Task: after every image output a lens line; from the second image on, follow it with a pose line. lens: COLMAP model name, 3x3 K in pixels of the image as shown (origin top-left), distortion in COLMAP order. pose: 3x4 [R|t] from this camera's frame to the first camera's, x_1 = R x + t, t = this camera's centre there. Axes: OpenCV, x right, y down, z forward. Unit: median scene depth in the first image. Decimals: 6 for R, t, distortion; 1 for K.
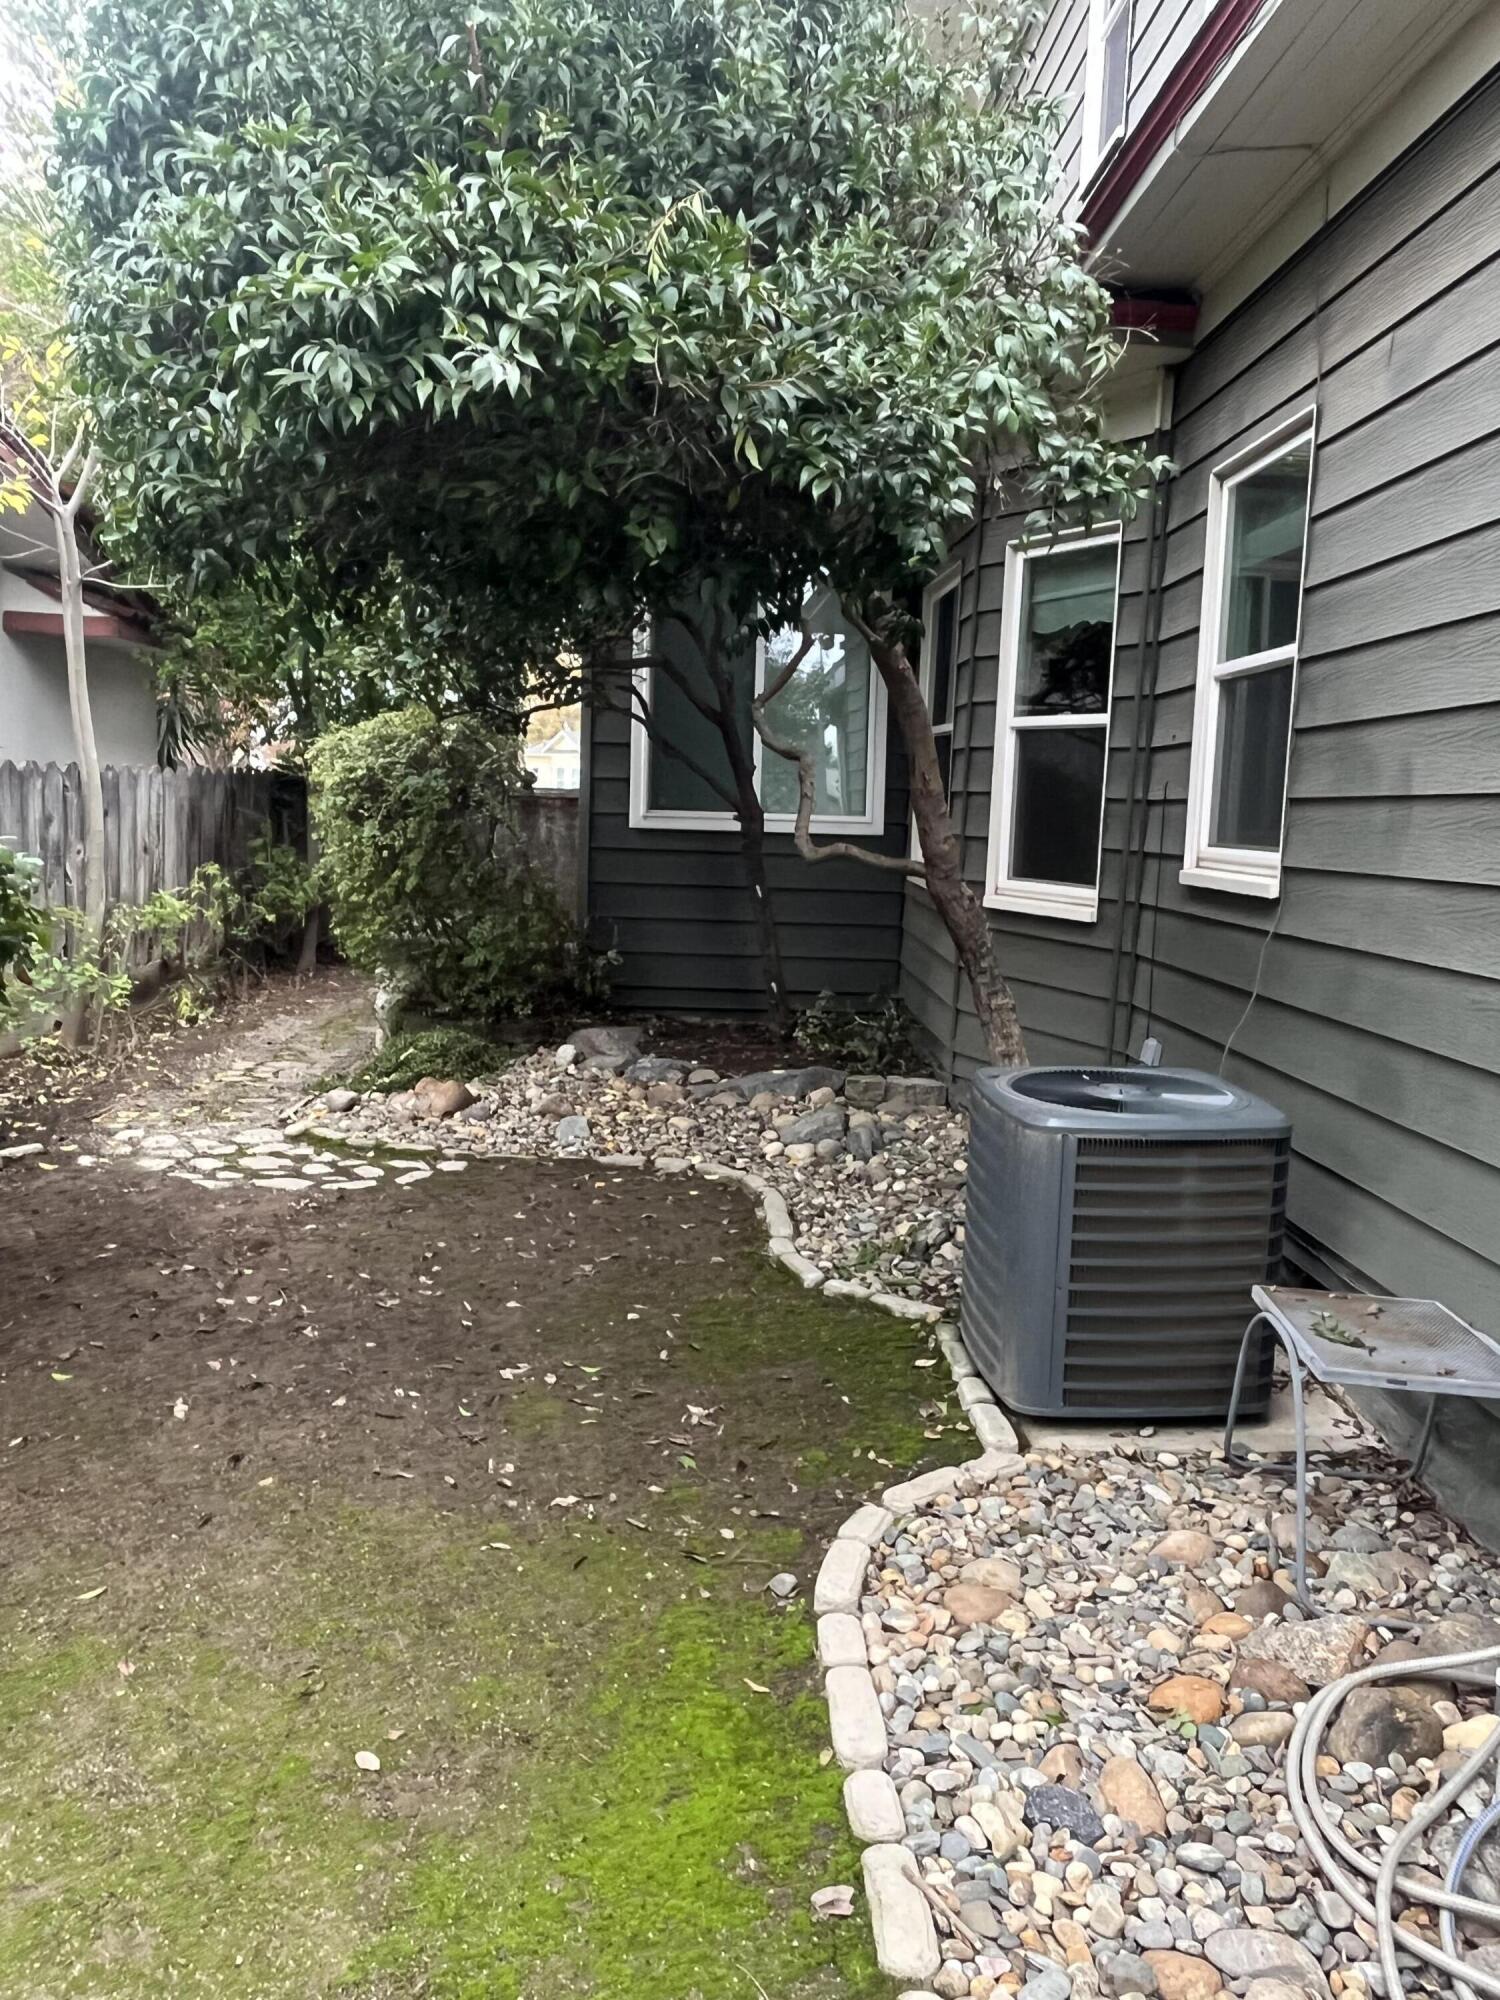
lens RADIAL K [[1505.1, 0, 753.1], [0, 1505.1, 990.8], [0, 0, 1]] dist [-0.004118, 0.004084]
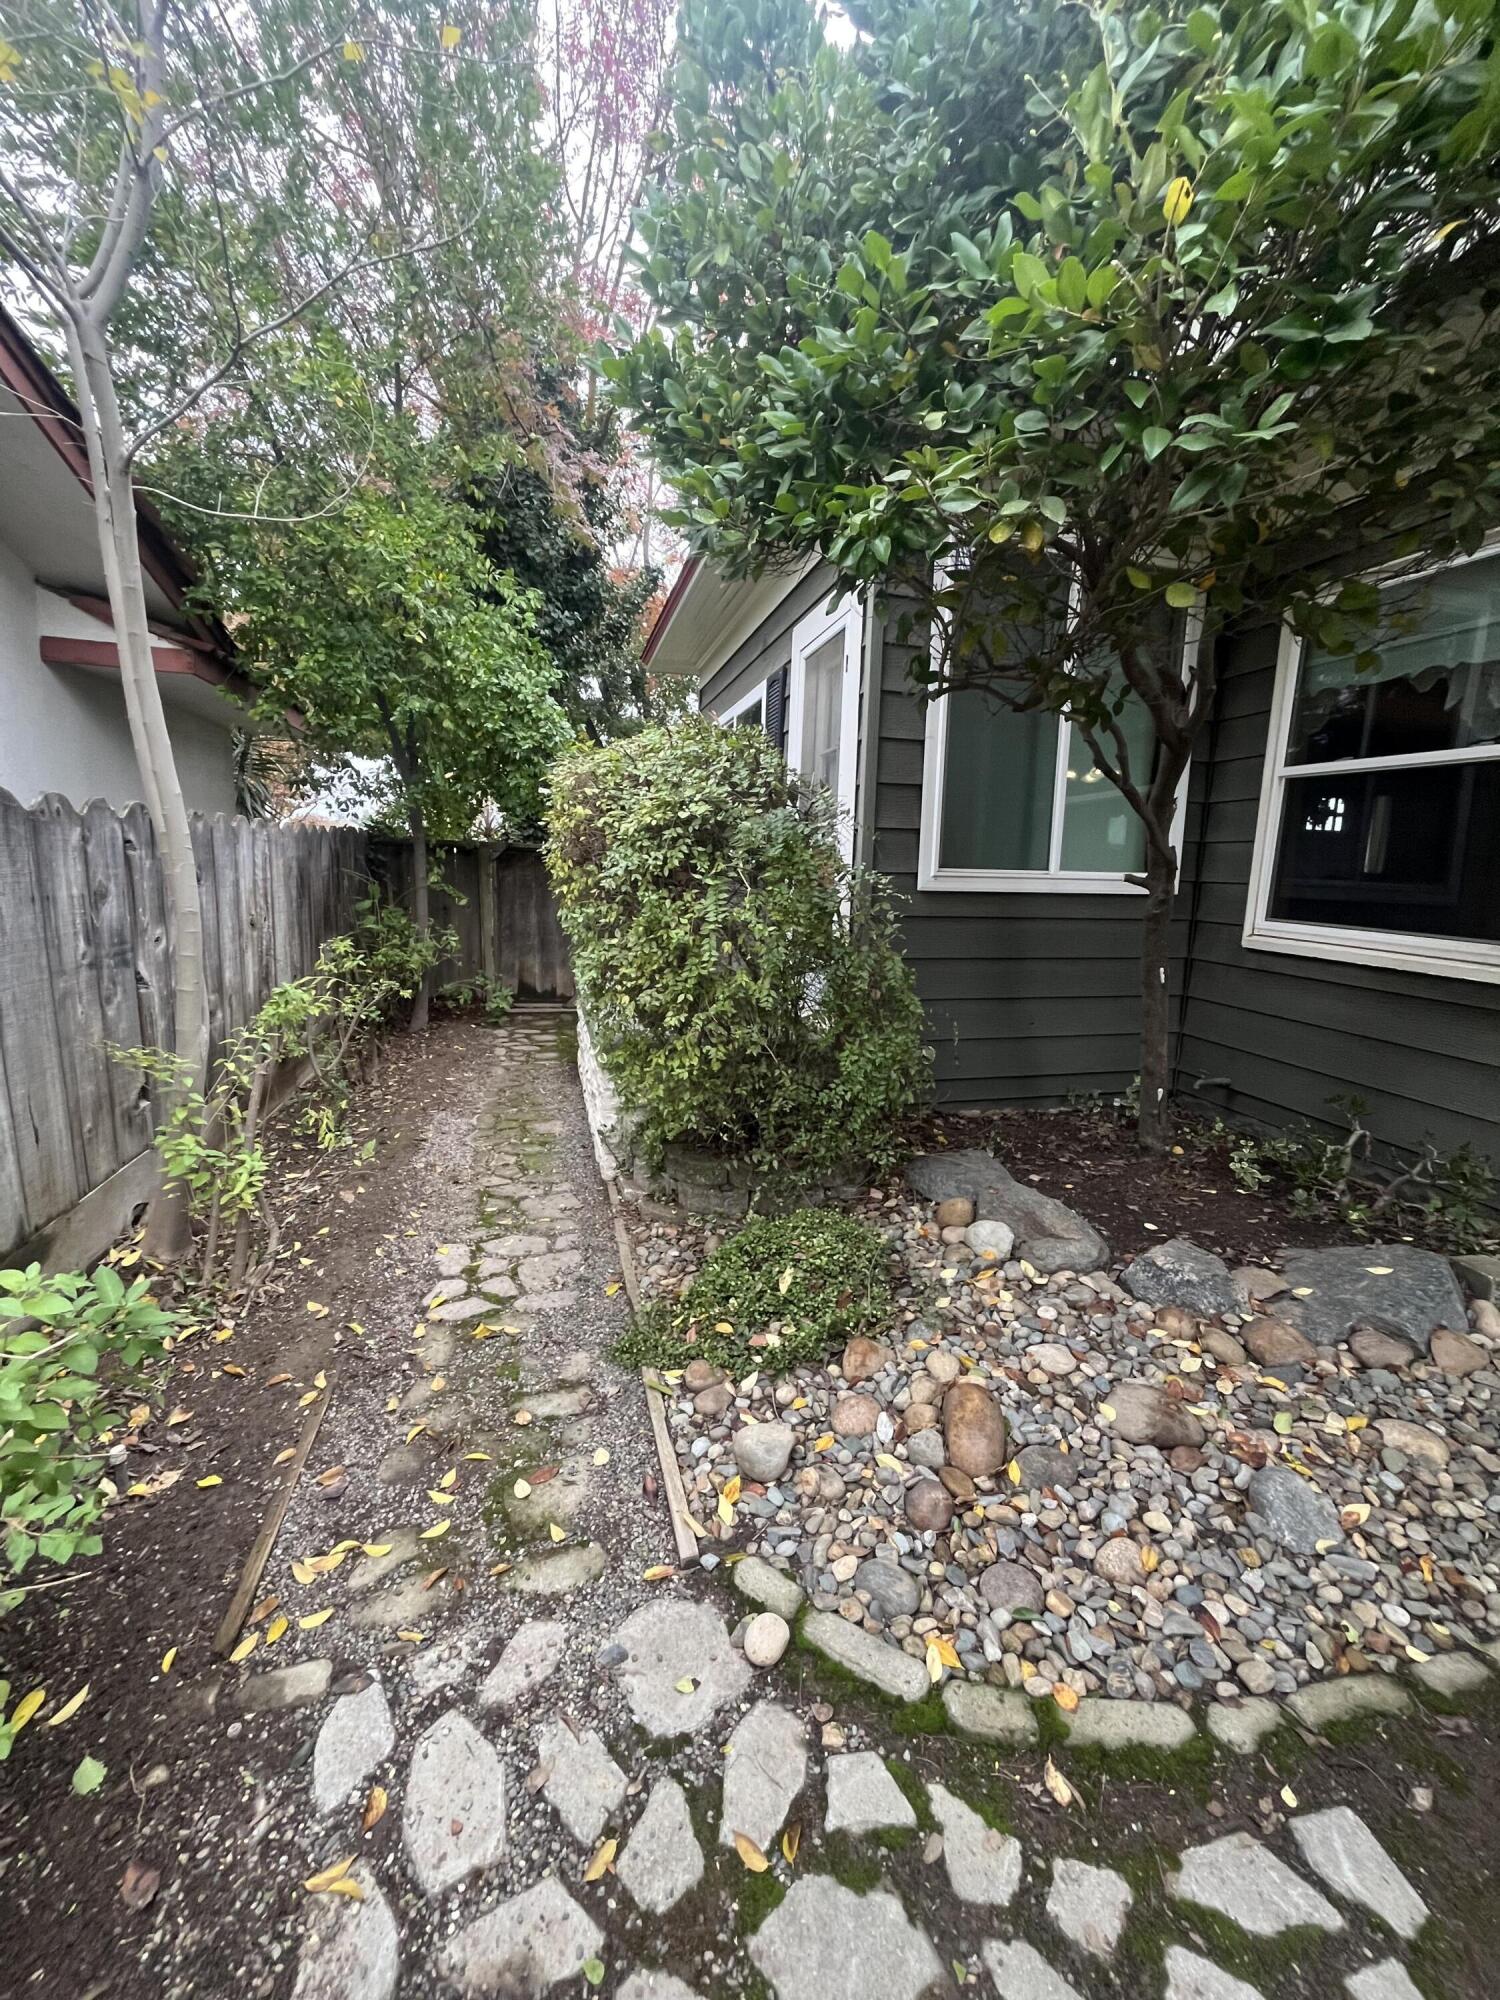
lens RADIAL K [[801.6, 0, 736.3], [0, 801.6, 991.3], [0, 0, 1]] dist [0.000164, -0.000639]
pose [[0.979950, -0.041037, 0.194971, -0.264527], [0.033448, 0.998555, 0.042061, -0.075522], [-0.196415, -0.034697, 0.979907, 0.594548]]
